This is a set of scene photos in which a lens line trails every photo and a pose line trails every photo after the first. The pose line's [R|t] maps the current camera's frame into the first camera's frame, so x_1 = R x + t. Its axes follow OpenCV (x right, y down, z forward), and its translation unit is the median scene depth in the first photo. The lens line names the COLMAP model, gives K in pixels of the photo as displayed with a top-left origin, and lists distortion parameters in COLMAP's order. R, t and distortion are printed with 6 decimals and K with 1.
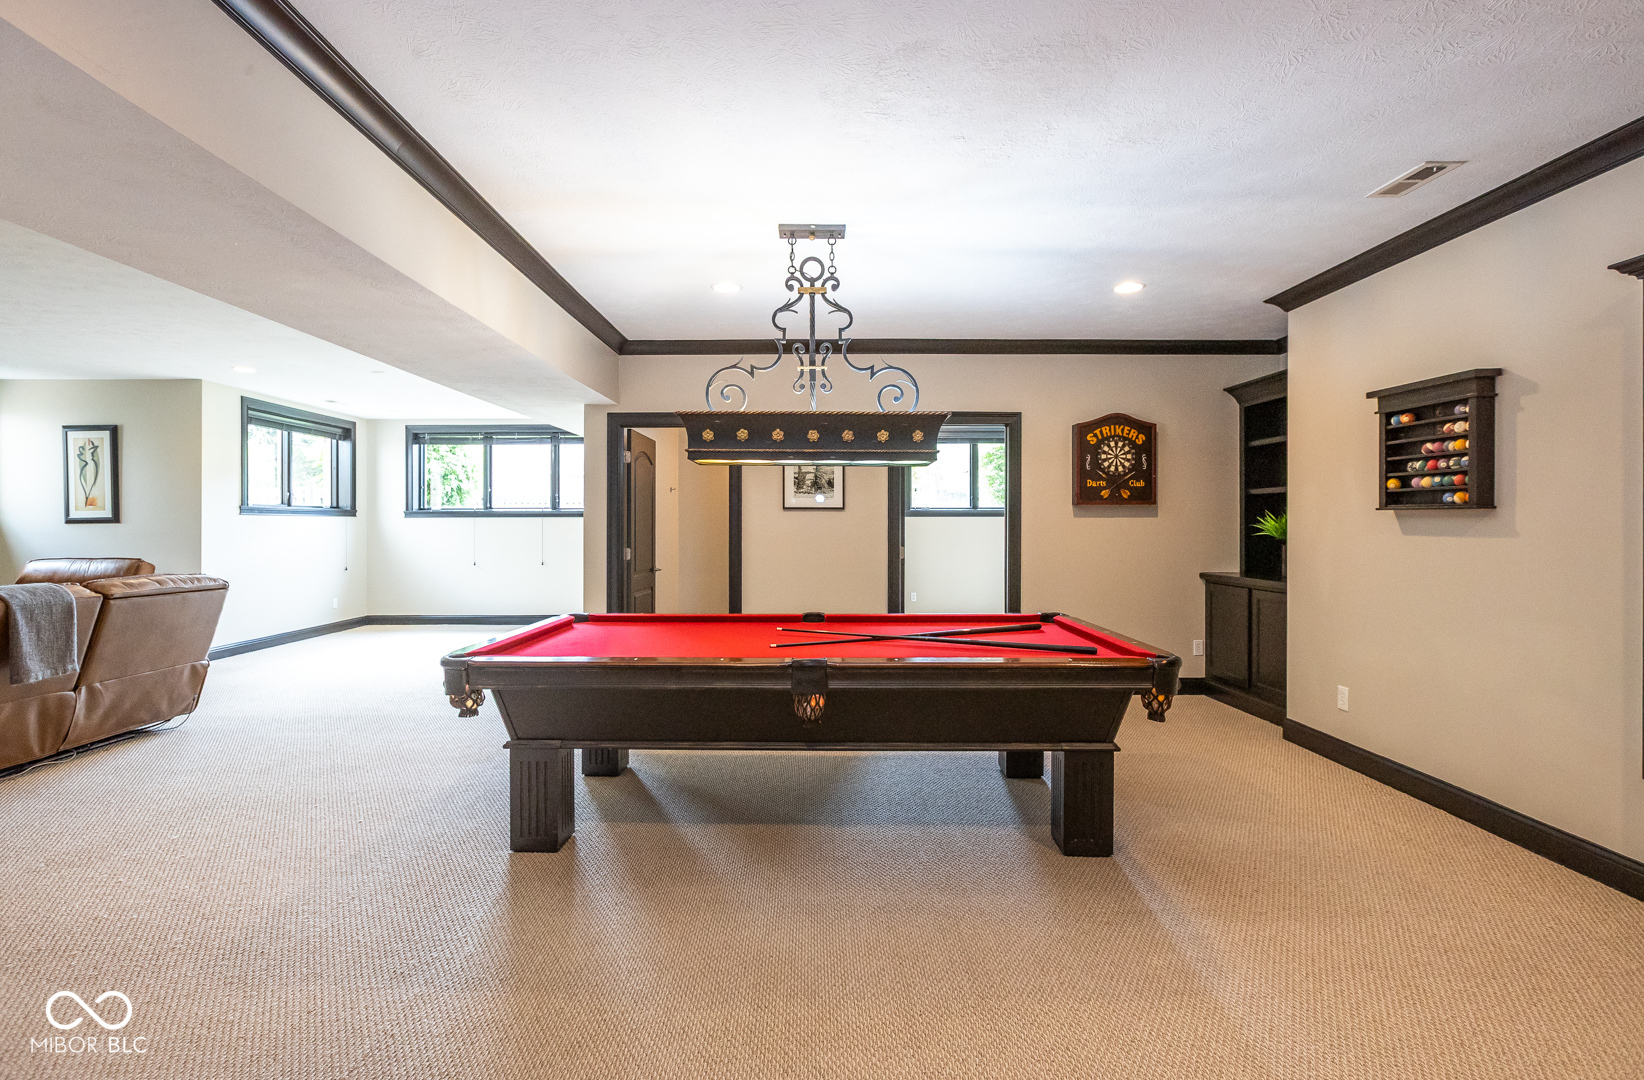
lens RADIAL K [[750.5, 0, 817.9], [0, 750.5, 526.2], [0, 0, 1]] dist [-0.000277, 0.000864]
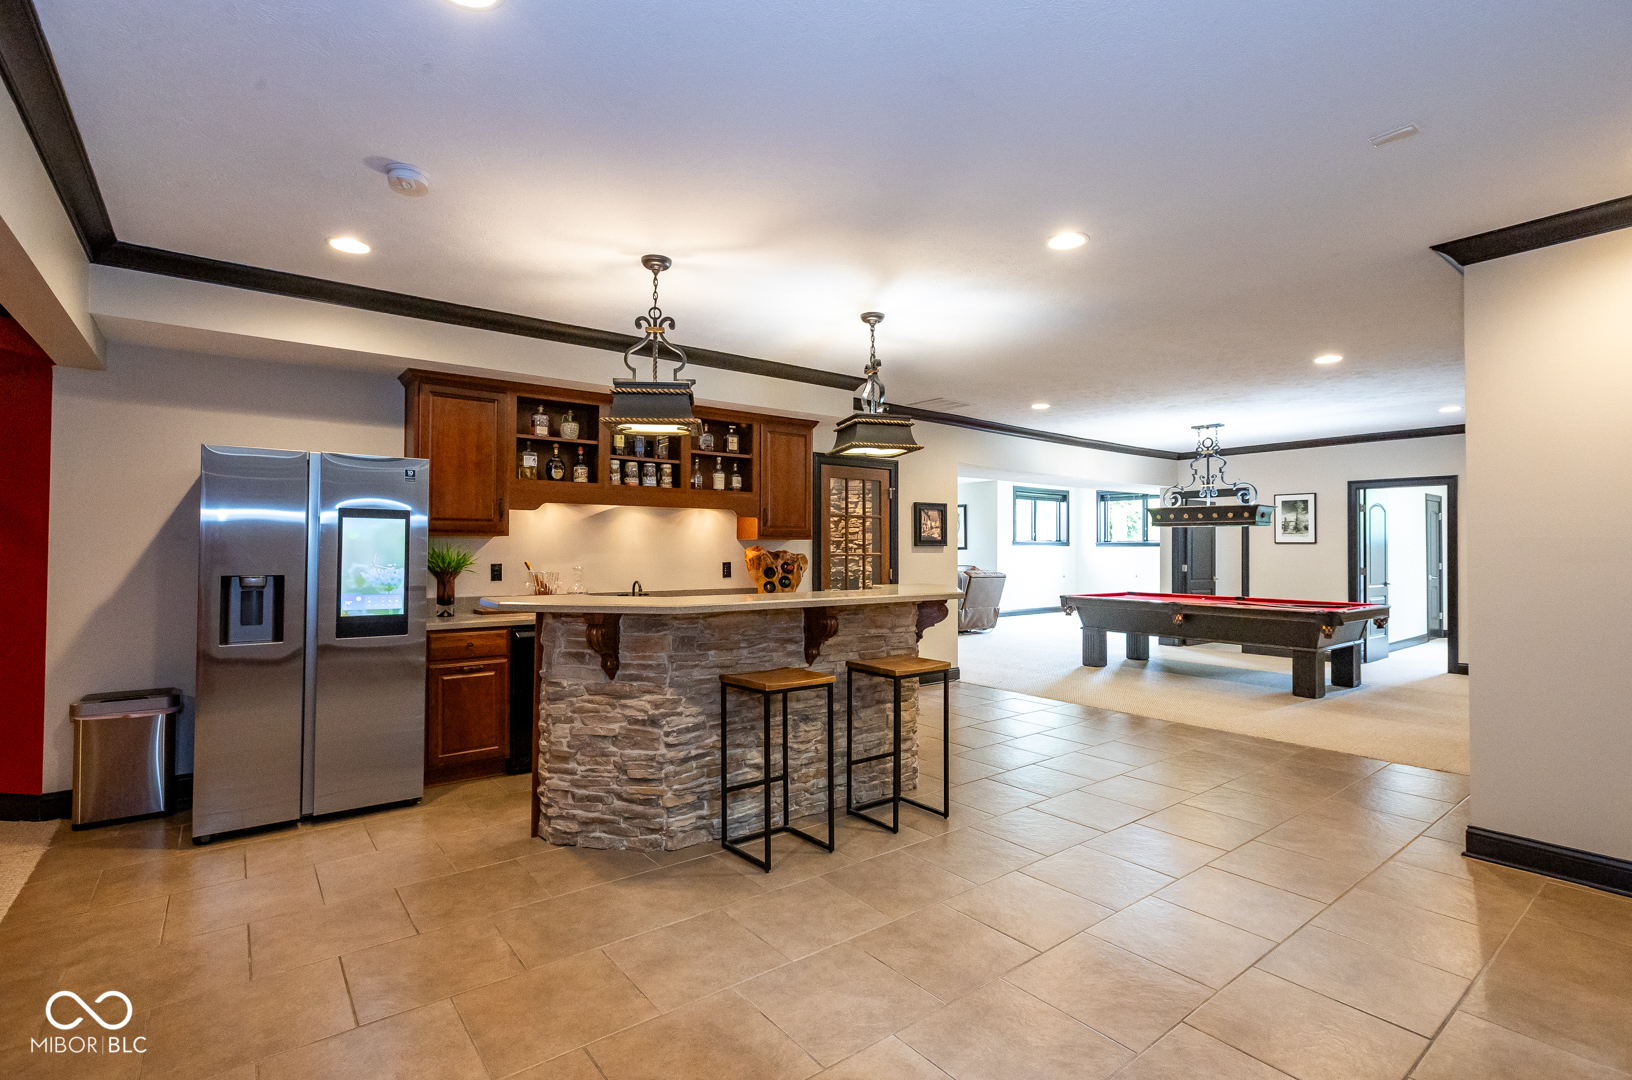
lens RADIAL K [[745.0, 0, 816.9], [0, 745.0, 539.4], [0, 0, 1]] dist [-0.000277, 0.000864]
pose [[0.603936, -0.006680, -0.797005, 0.420544], [-0.007550, 0.999872, -0.014102, -0.000481], [0.796997, 0.014535, 0.603808, -0.518762]]
